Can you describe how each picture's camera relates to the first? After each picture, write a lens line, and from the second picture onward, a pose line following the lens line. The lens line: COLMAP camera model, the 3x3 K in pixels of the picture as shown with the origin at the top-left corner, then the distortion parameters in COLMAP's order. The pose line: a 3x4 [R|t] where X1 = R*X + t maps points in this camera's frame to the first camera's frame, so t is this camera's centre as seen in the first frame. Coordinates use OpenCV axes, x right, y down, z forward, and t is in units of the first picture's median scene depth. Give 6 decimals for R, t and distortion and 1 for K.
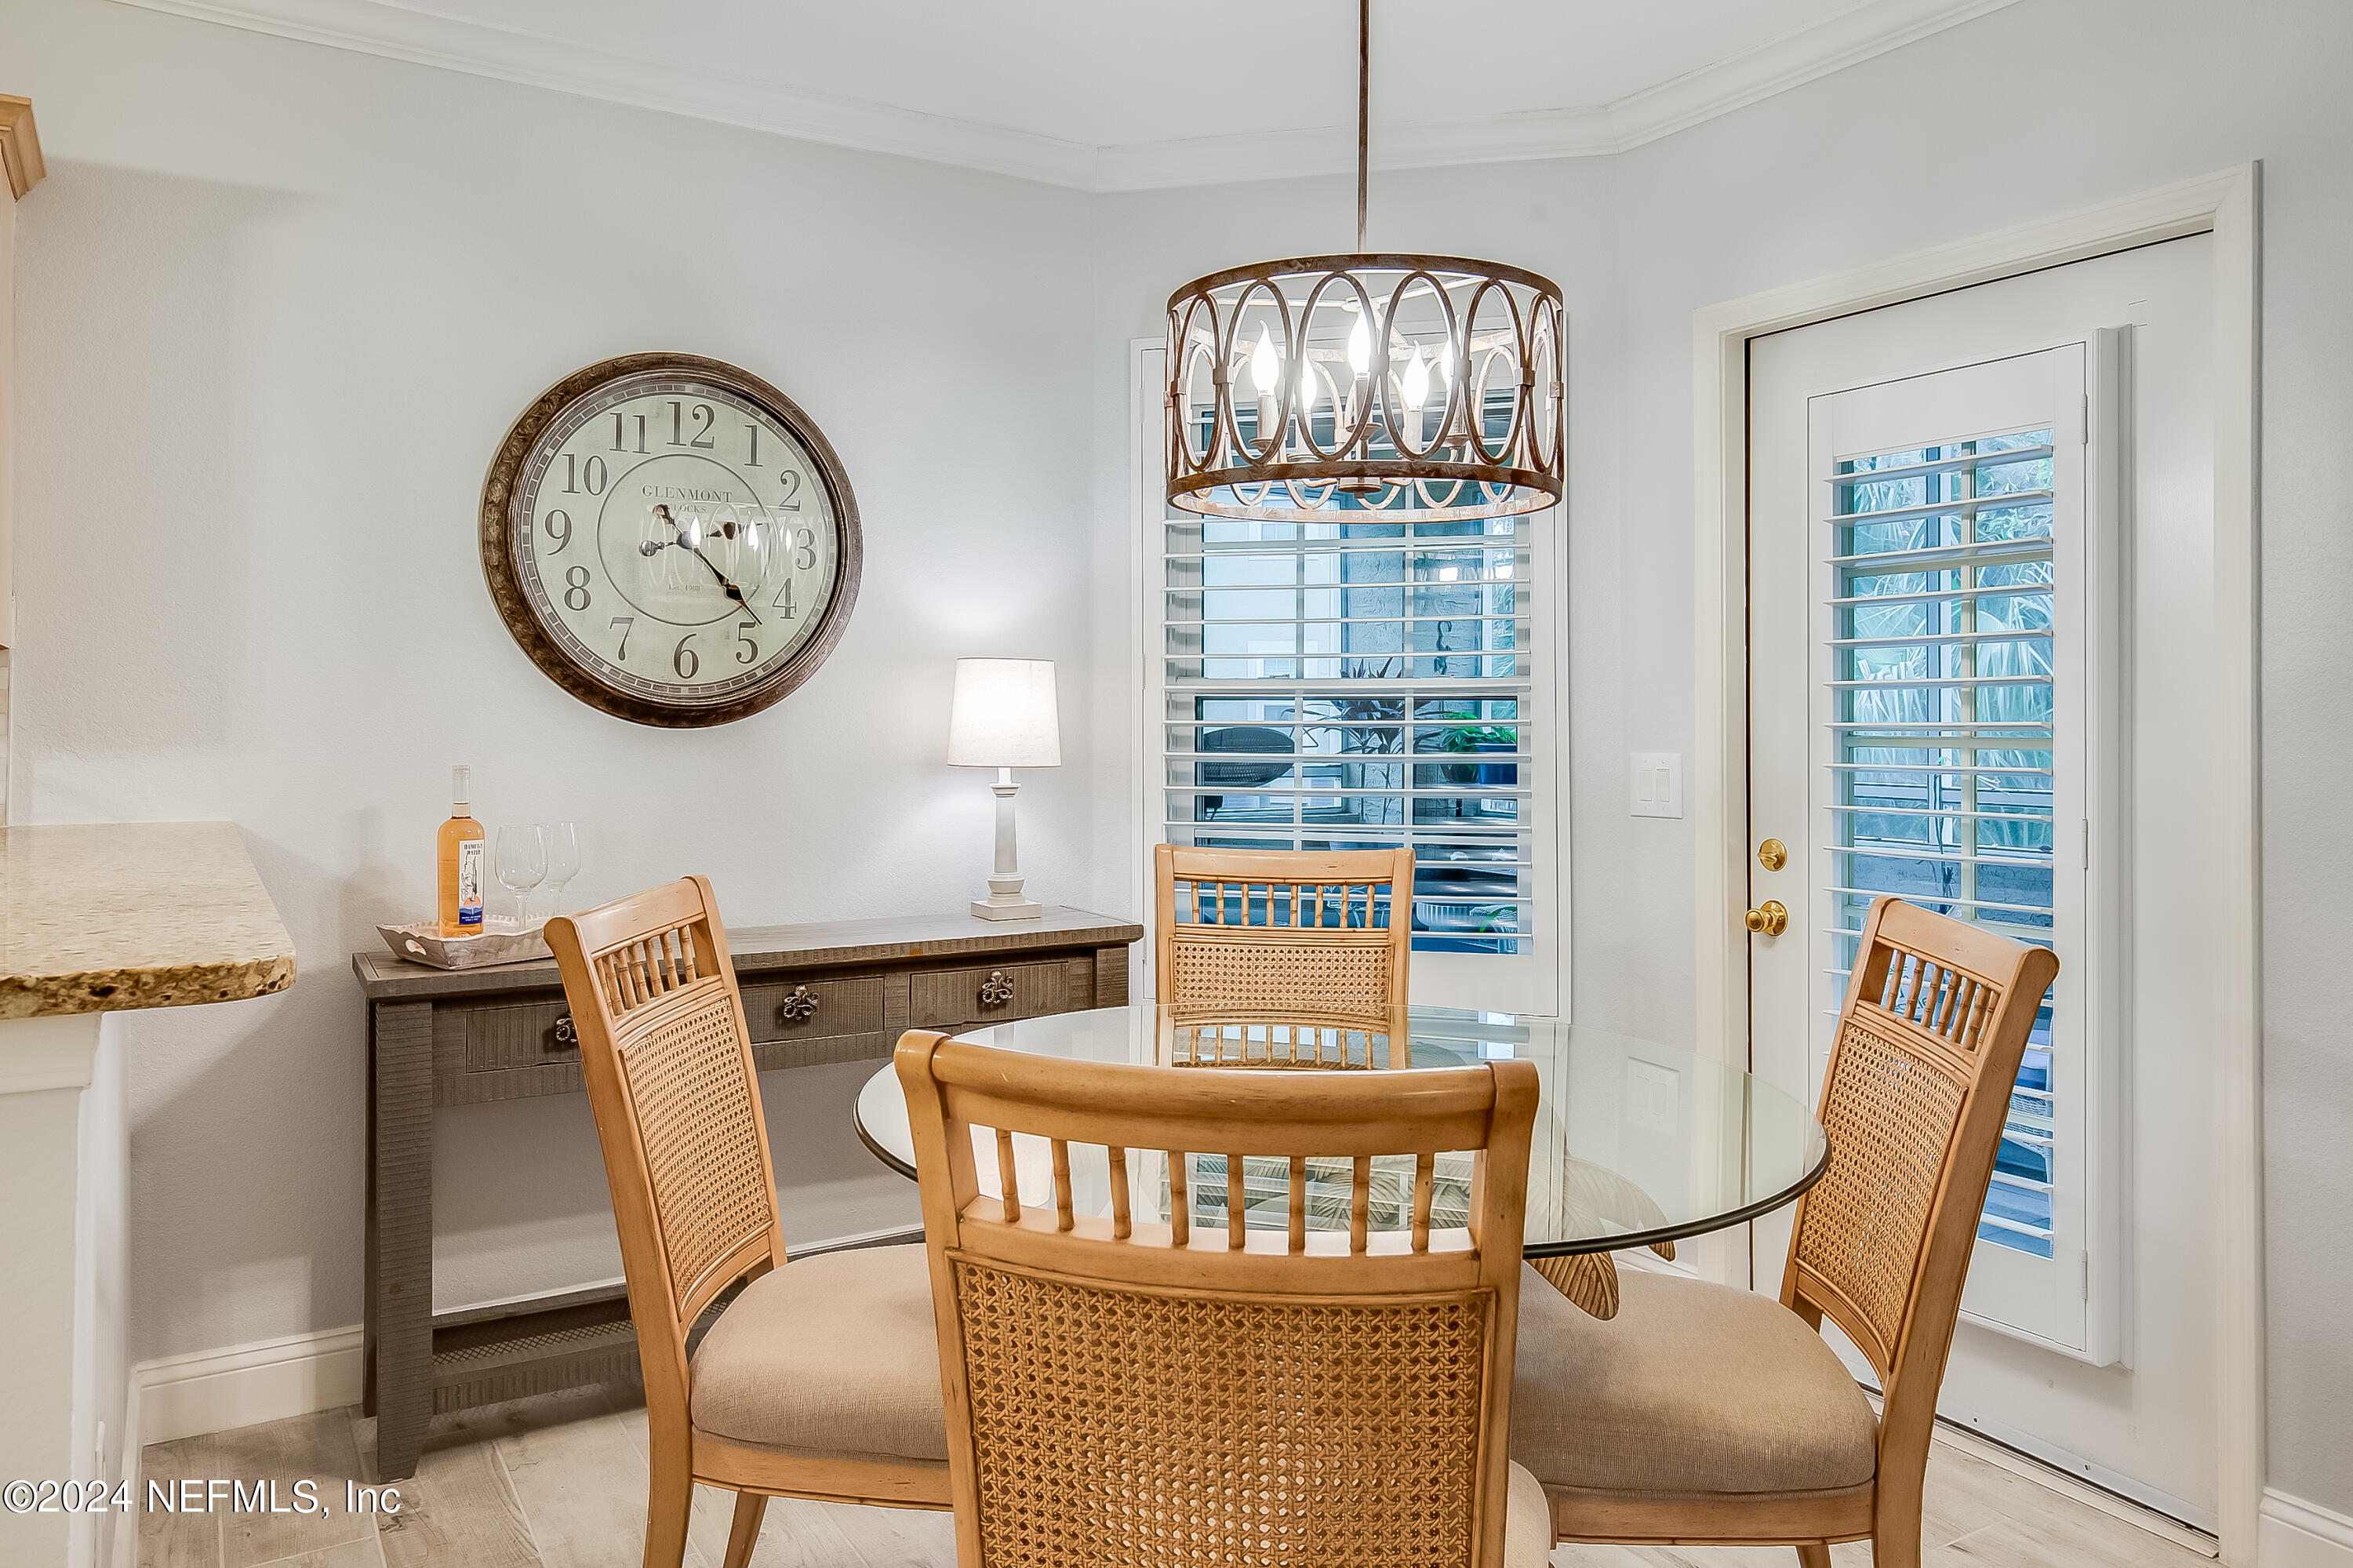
lens RADIAL K [[1614.7, 0, 1178.0], [0, 1614.7, 713.0], [0, 0, 1]] dist [0.000569, 0.000504]
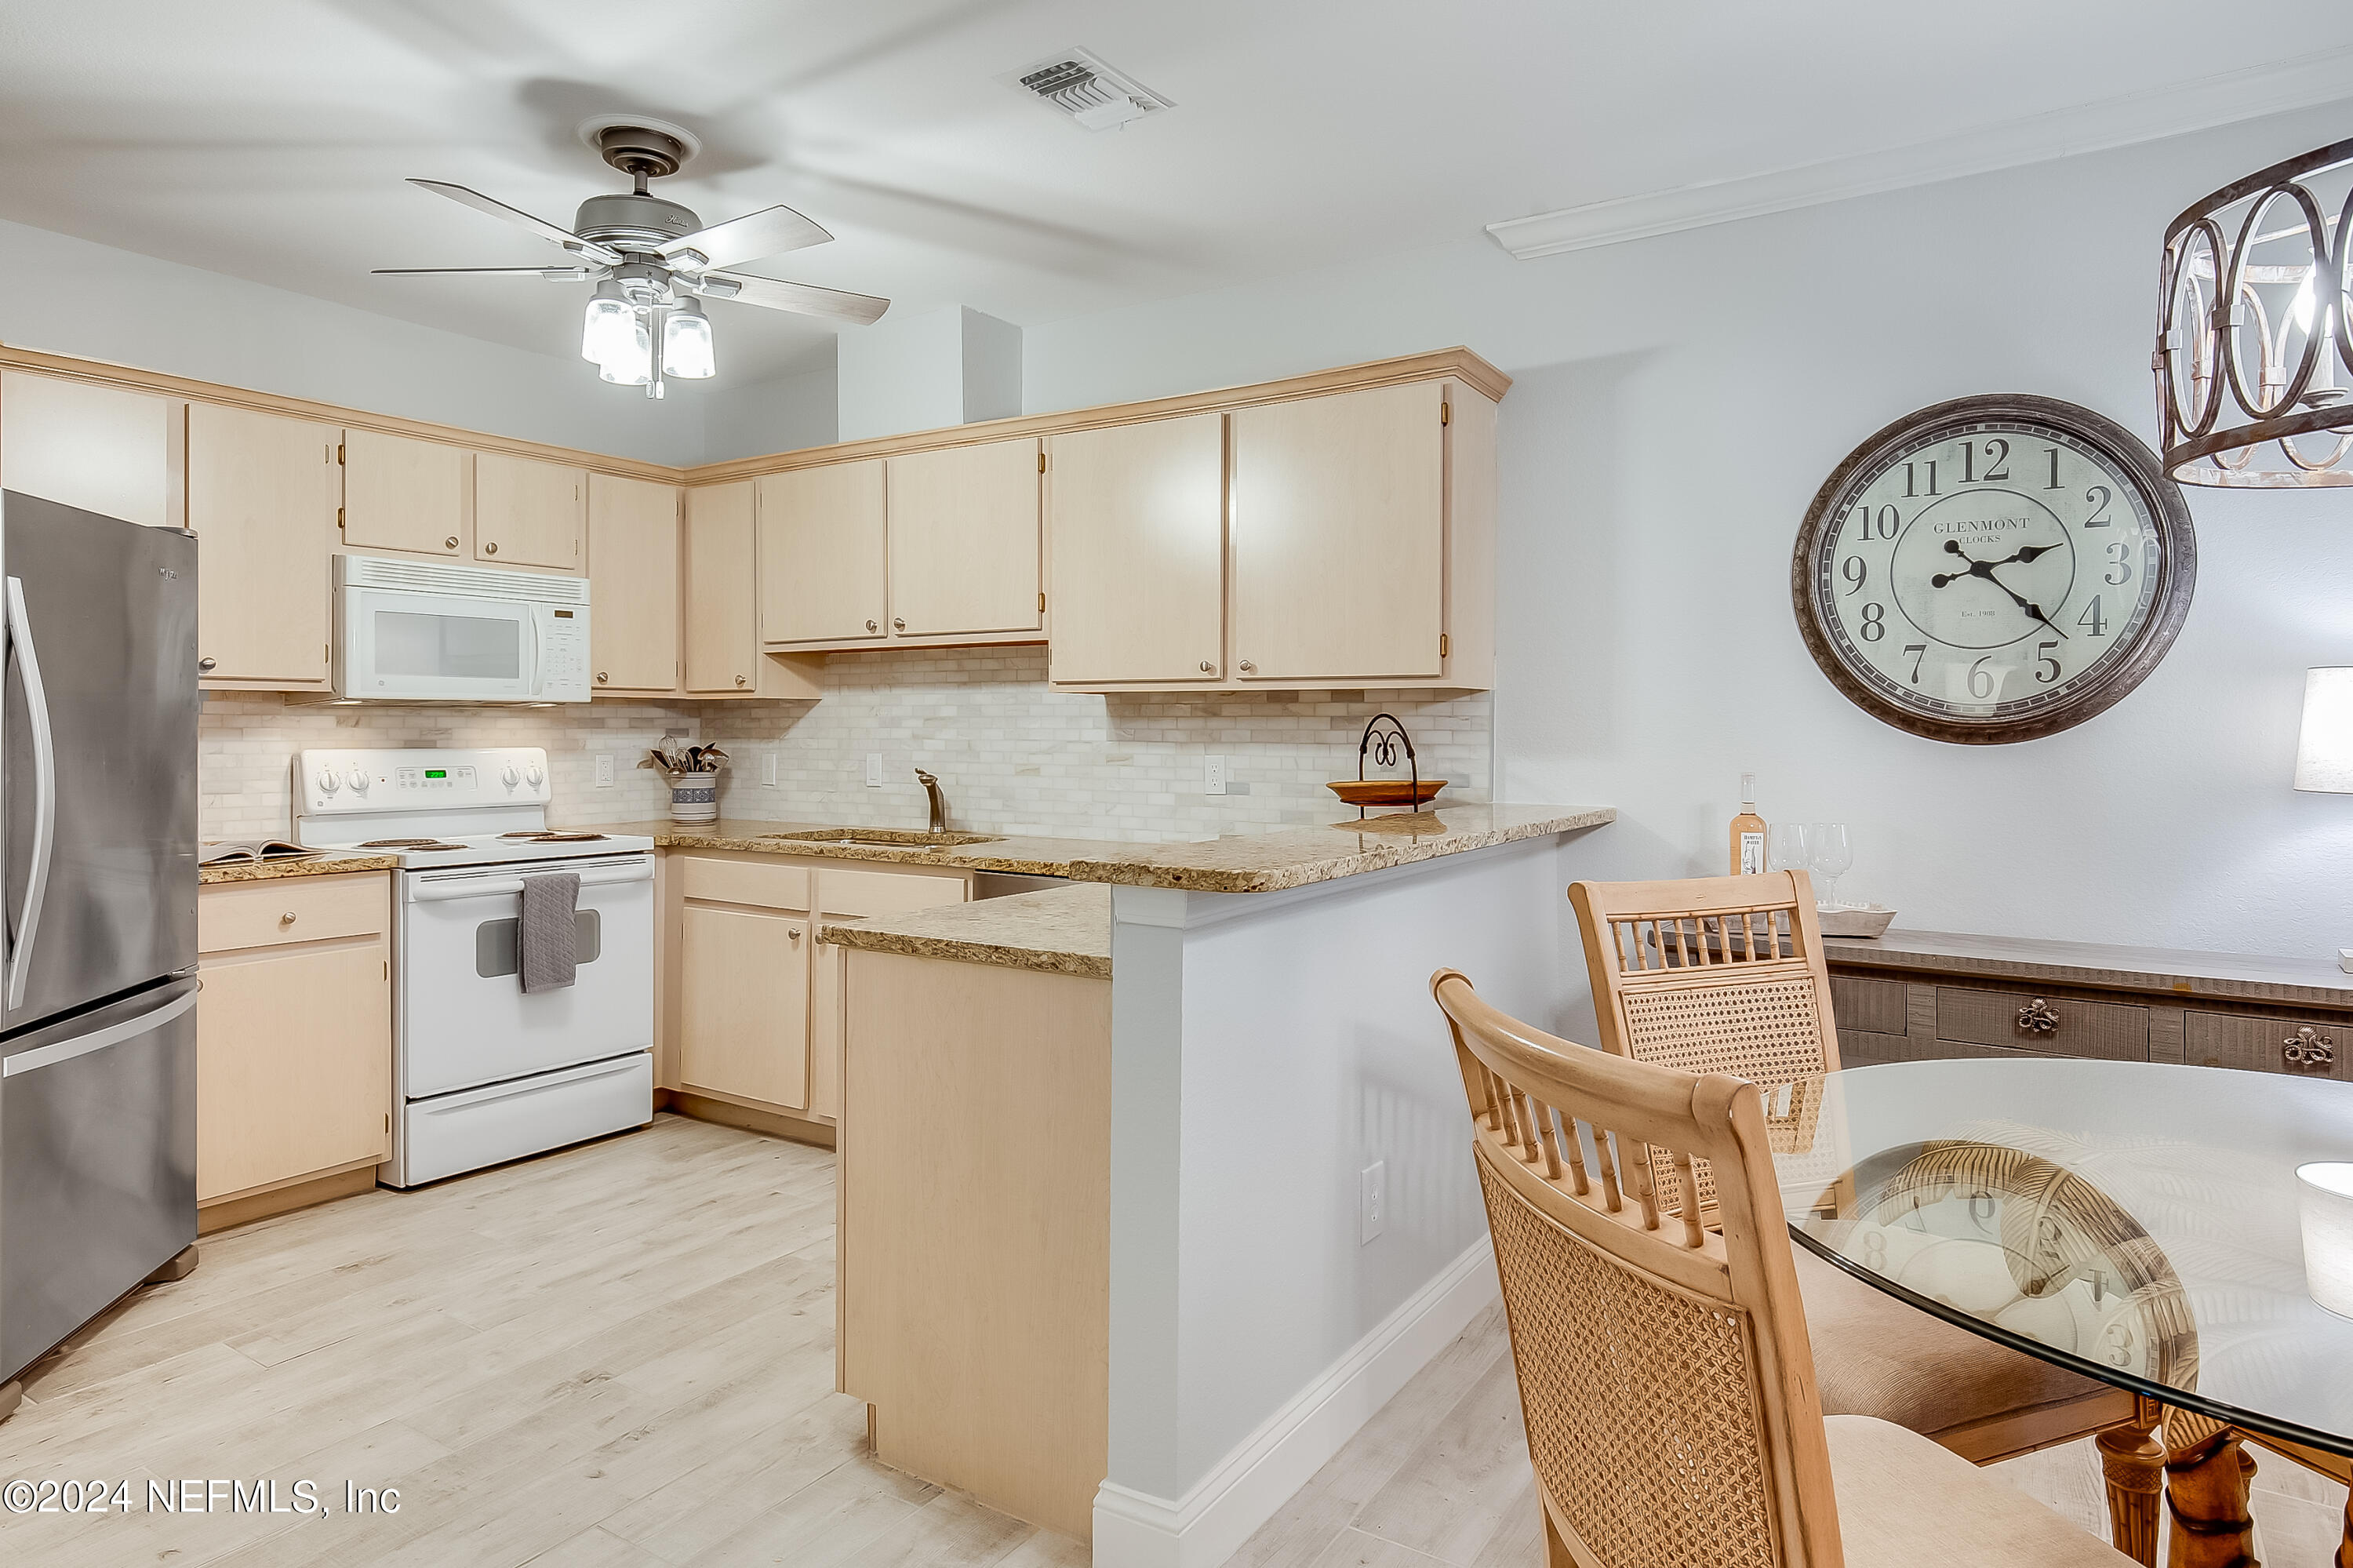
lens RADIAL K [[1390.3, 0, 1179.2], [0, 1390.3, 721.5], [0, 0, 1]] dist [0.003804, 0.001231]
pose [[0.418636, -0.007188, -0.908126, 0.321062], [-0.001342, 0.999963, -0.008534, 0.002673], [0.908153, 0.004792, 0.418611, 0.136624]]
